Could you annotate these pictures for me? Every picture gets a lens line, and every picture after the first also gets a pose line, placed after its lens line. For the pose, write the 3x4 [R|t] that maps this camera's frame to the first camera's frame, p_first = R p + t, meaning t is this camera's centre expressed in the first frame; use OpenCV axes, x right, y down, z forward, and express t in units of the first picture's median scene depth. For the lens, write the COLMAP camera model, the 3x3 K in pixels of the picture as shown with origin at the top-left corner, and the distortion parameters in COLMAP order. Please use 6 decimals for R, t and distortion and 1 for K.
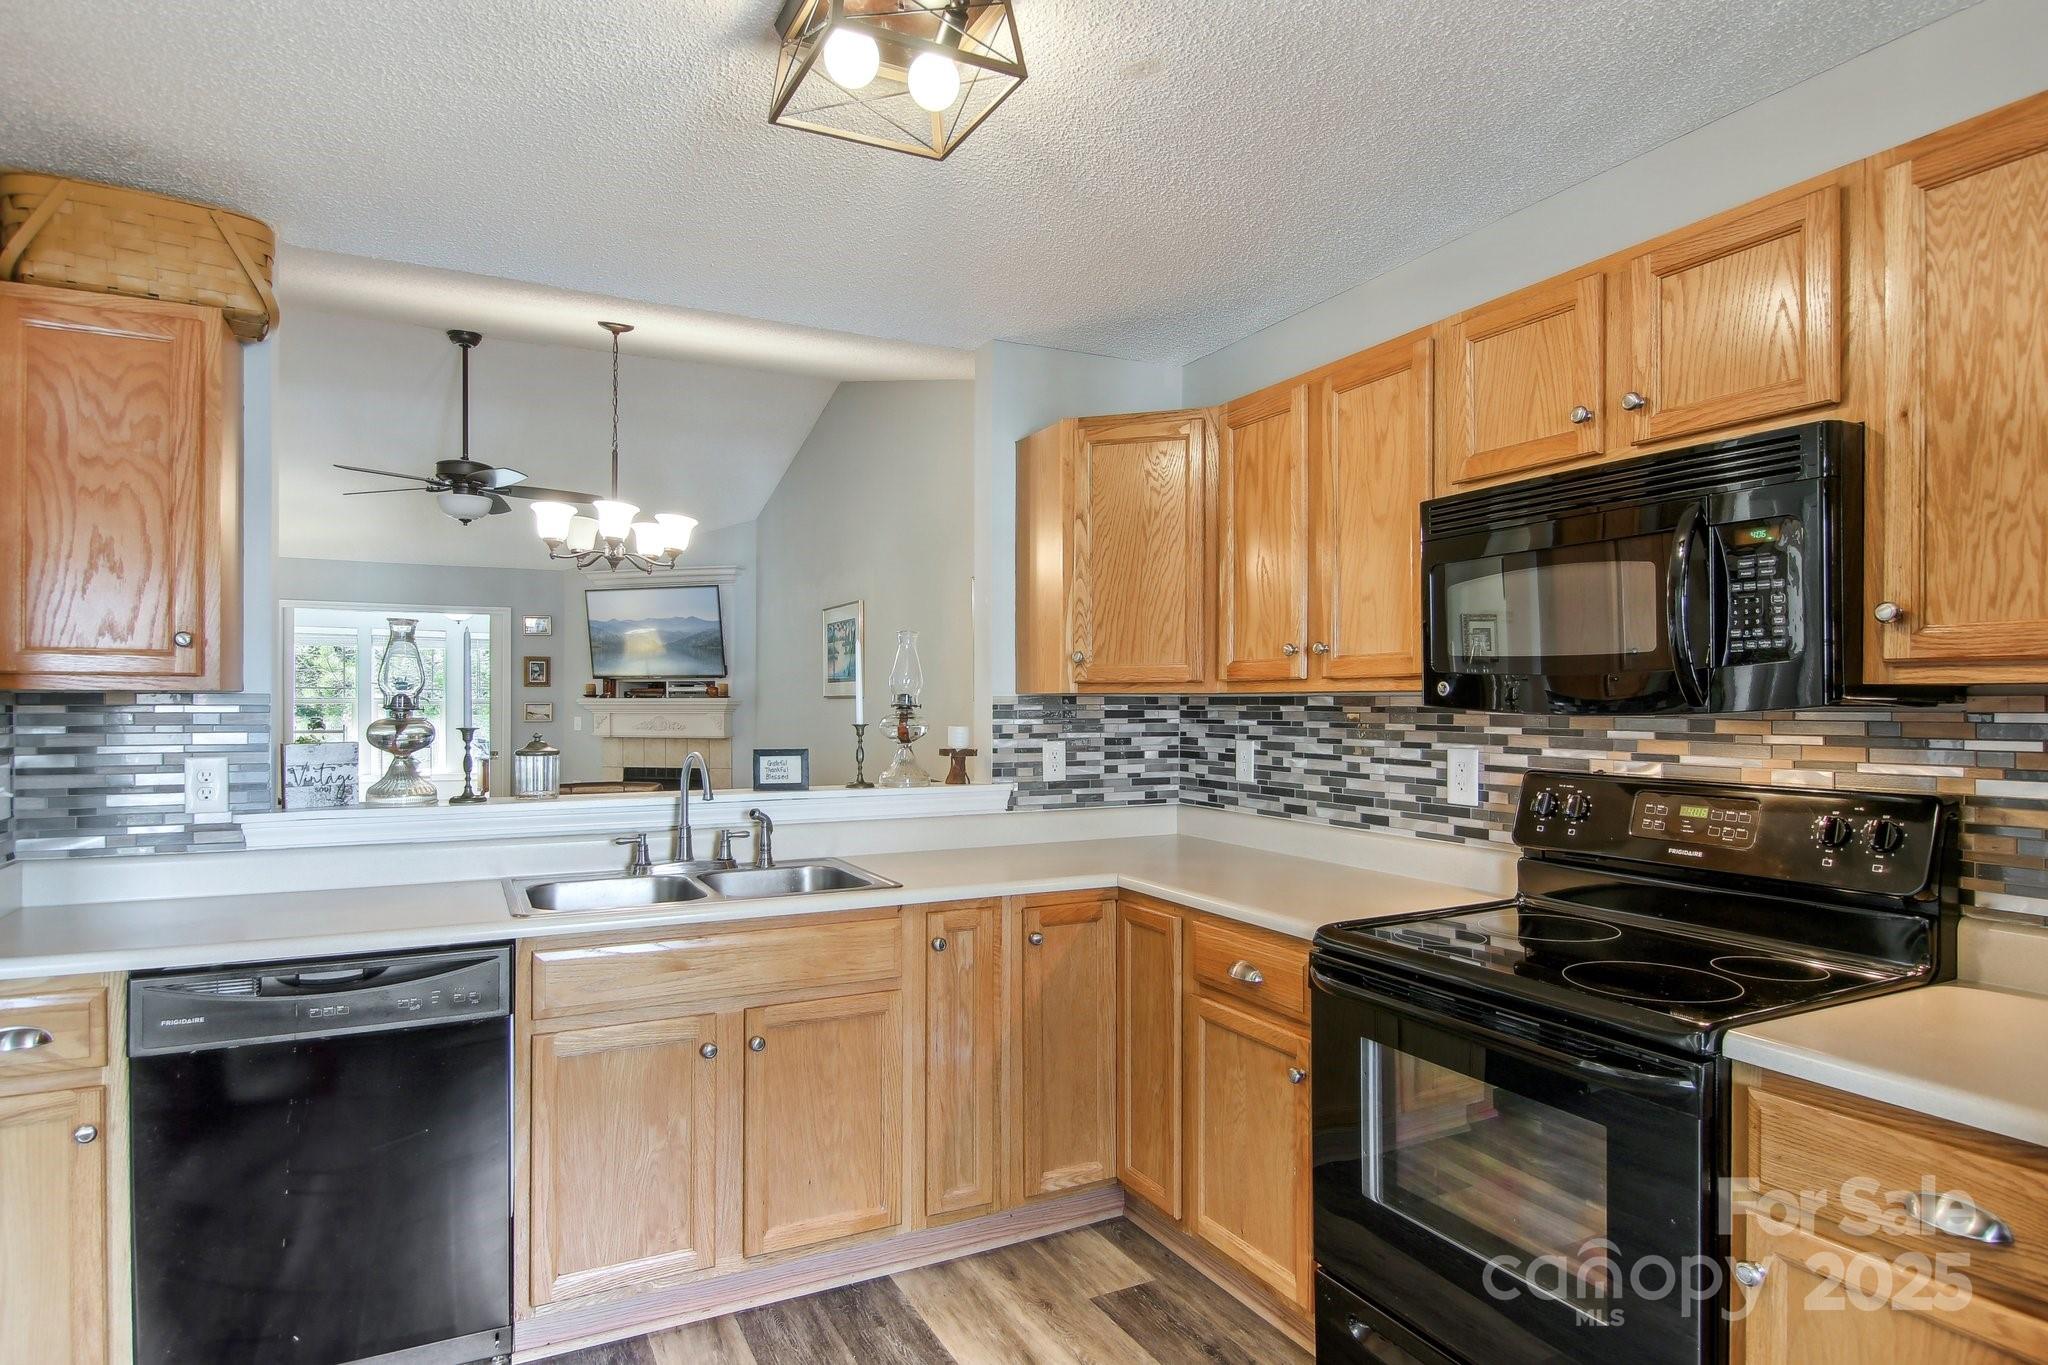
lens RADIAL K [[1123.6, 0, 1022.6], [0, 1123.6, 710.7], [0, 0, 1]] dist [0.019483, -0.020326]
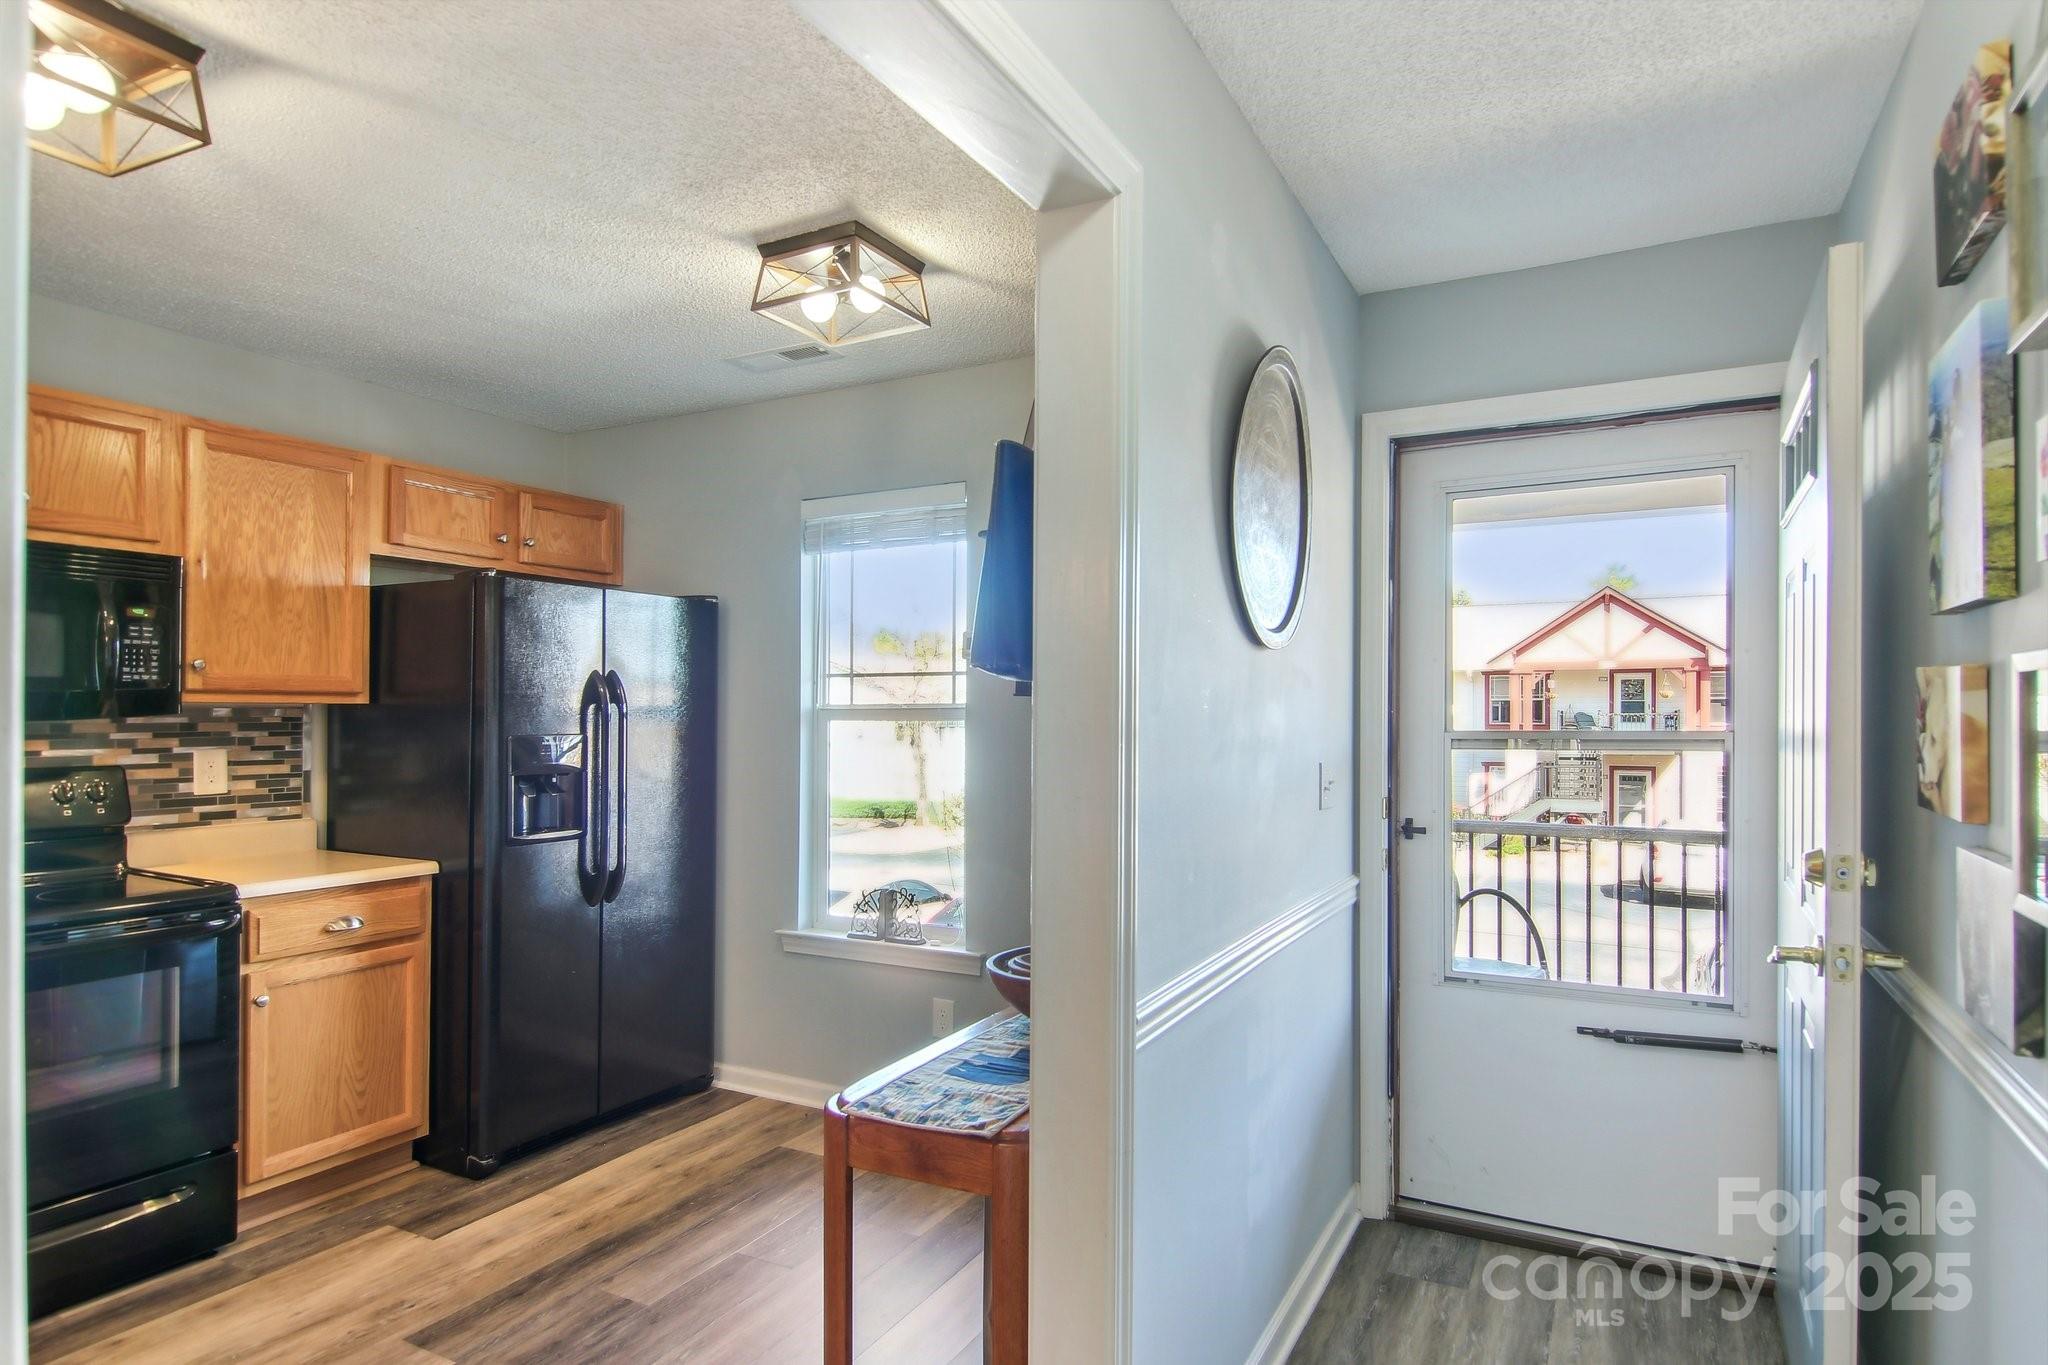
lens RADIAL K [[1119.0, 0, 1027.8], [0, 1119.0, 726.4], [0, 0, 1]] dist [0.004681, -0.014884]
pose [[-0.567873, -0.009956, 0.823056, -0.909230], [0.005675, 0.999856, 0.016010, -0.002584], [-0.823096, 0.013762, -0.567735, 0.529112]]
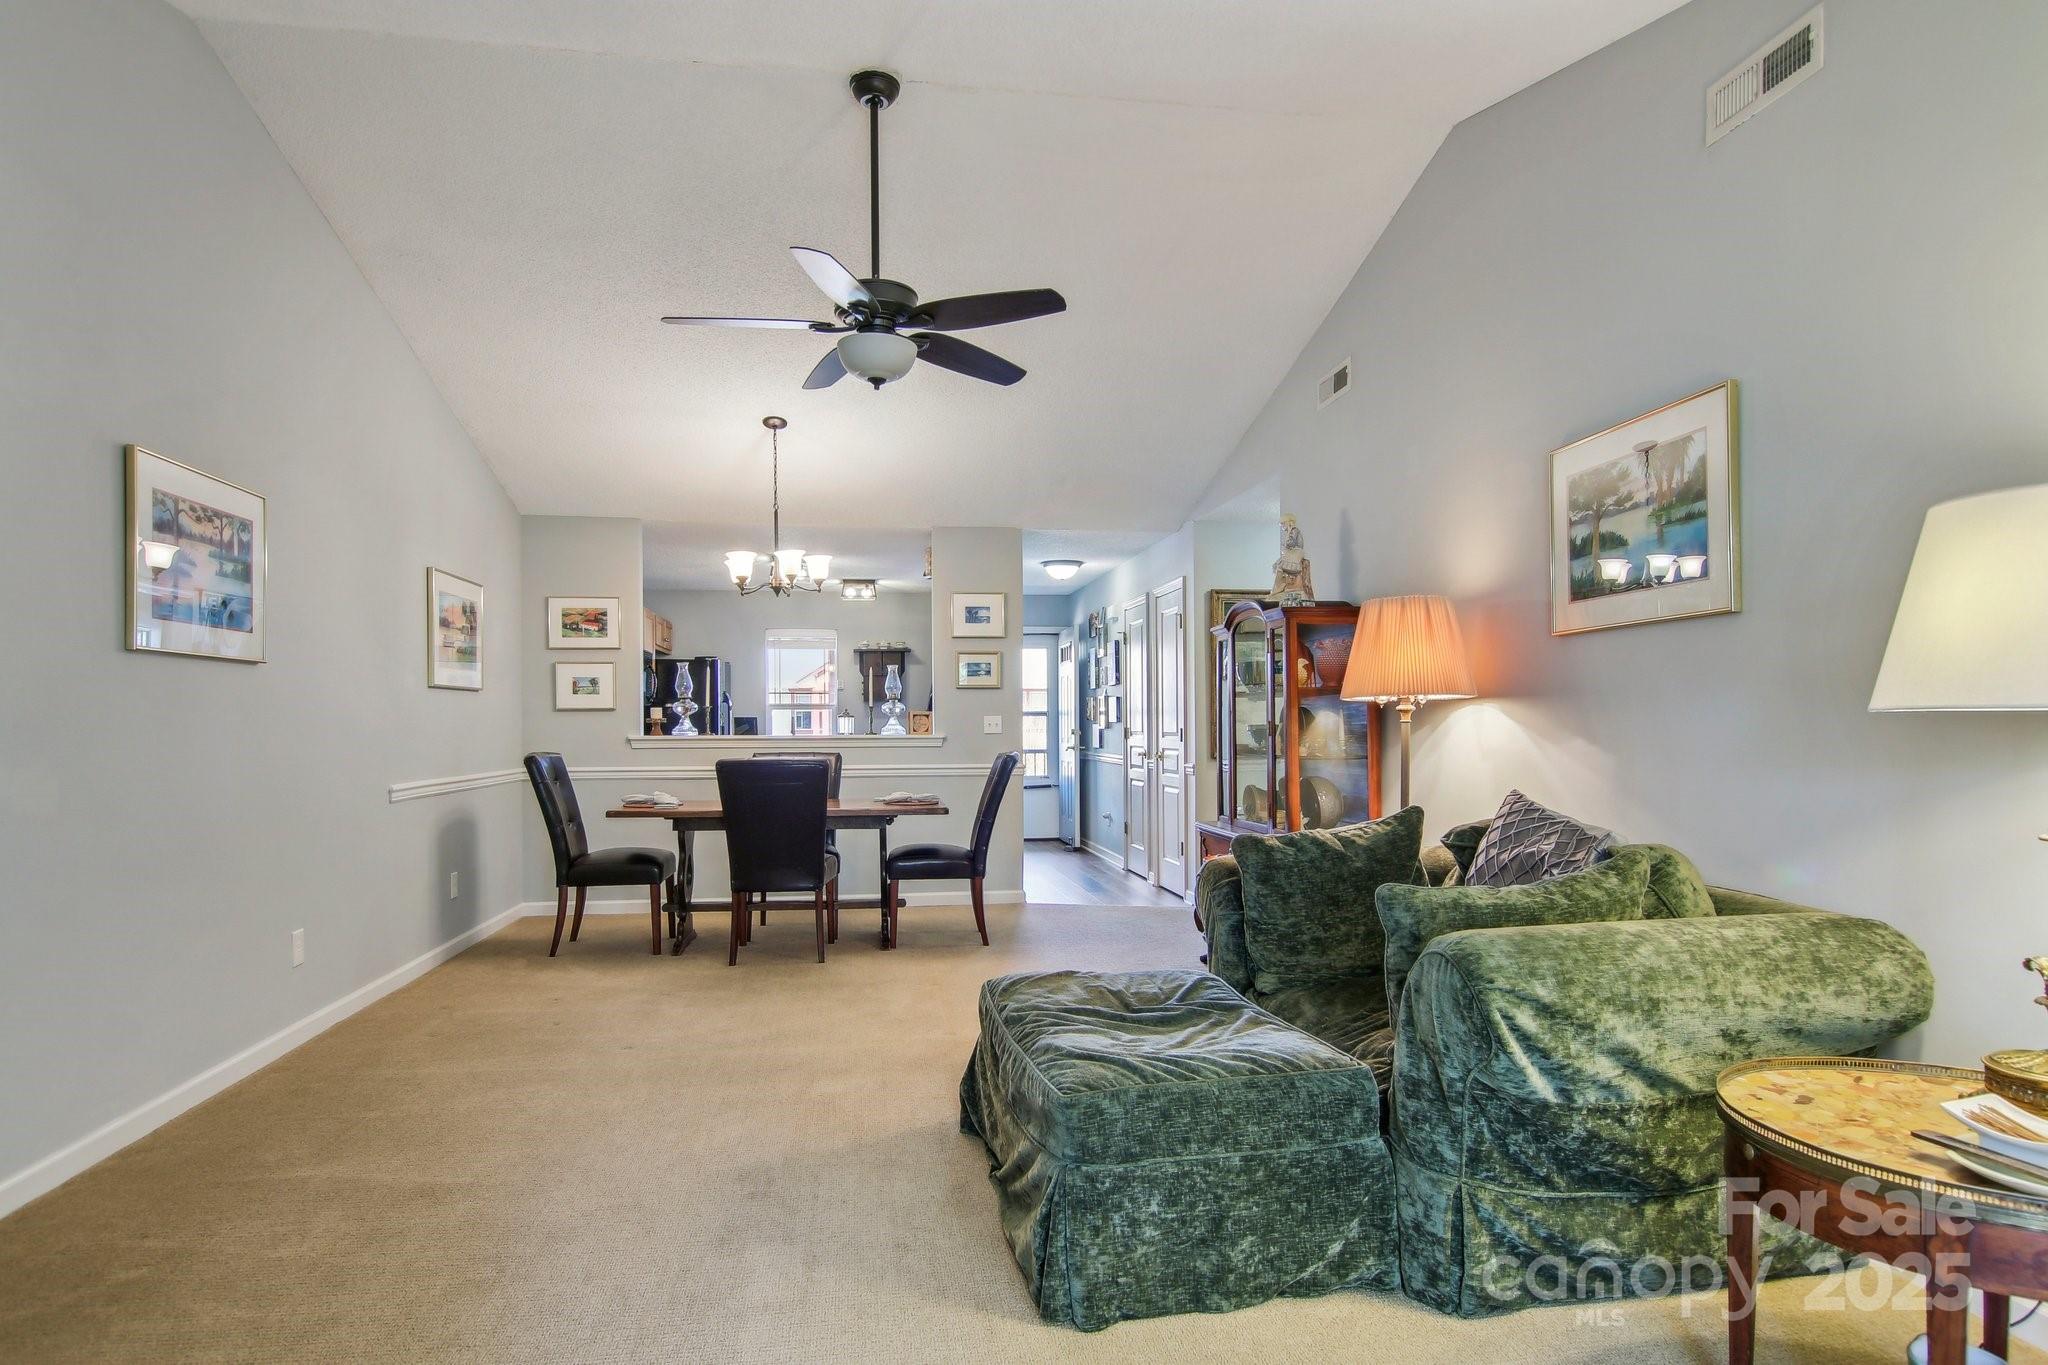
lens RADIAL K [[1134.8, 0, 1027.4], [0, 1134.8, 711.5], [0, 0, 1]] dist [0.005073, 0.000514]
pose [[-0.951029, 0.006644, 0.309031, -1.646338], [0.005635, 0.999975, -0.004157, 0.038725], [-0.309051, -0.002212, -0.951043, 3.373313]]
